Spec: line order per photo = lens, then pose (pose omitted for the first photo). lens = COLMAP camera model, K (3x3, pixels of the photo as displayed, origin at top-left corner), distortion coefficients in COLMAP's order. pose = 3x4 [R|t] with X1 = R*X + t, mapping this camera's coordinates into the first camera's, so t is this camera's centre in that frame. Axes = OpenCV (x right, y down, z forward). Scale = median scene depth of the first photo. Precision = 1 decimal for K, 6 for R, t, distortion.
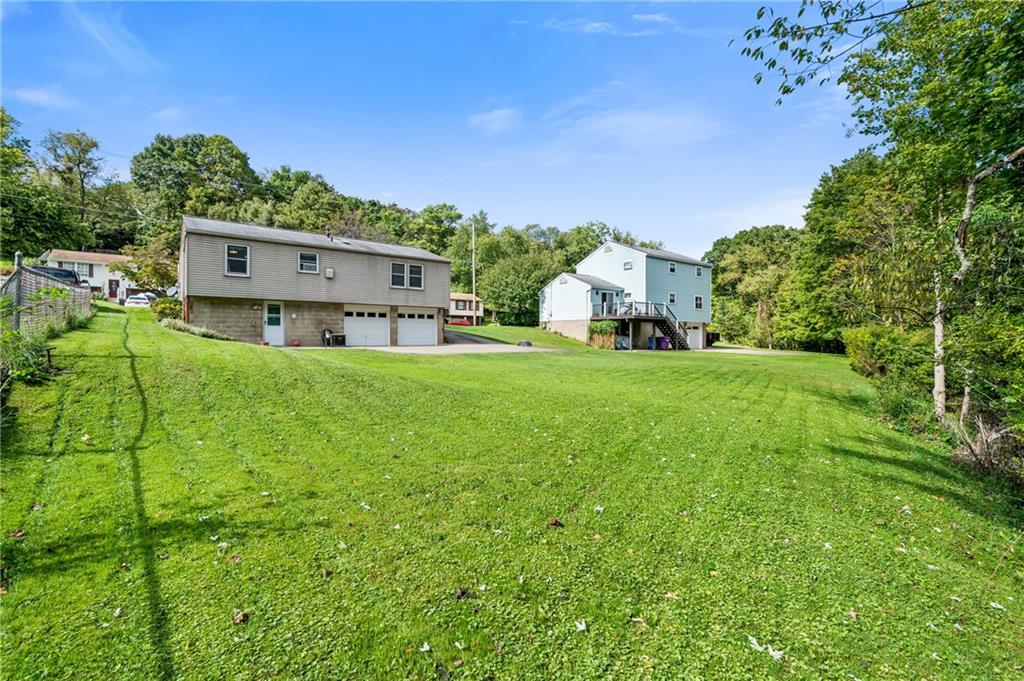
lens RADIAL K [[453.4, 0, 512.2], [0, 453.4, 338.8], [0, 0, 1]] dist [-0.001153, 0.000008]
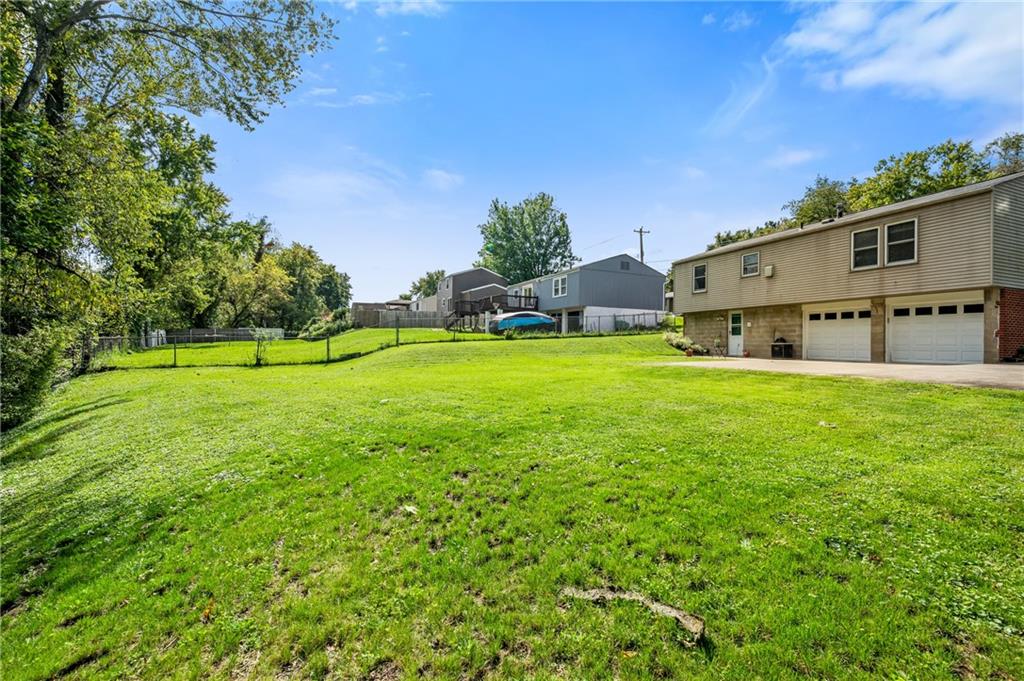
lens RADIAL K [[453.4, 0, 511.3], [0, 453.4, 343.8], [0, 0, 1]] dist [-0.001153, 0.000008]
pose [[-0.263669, -0.000372, -0.964613, 0.511988], [-0.002085, 0.999998, 0.000184, -0.009207], [0.964611, 0.002060, -0.263670, 0.734932]]
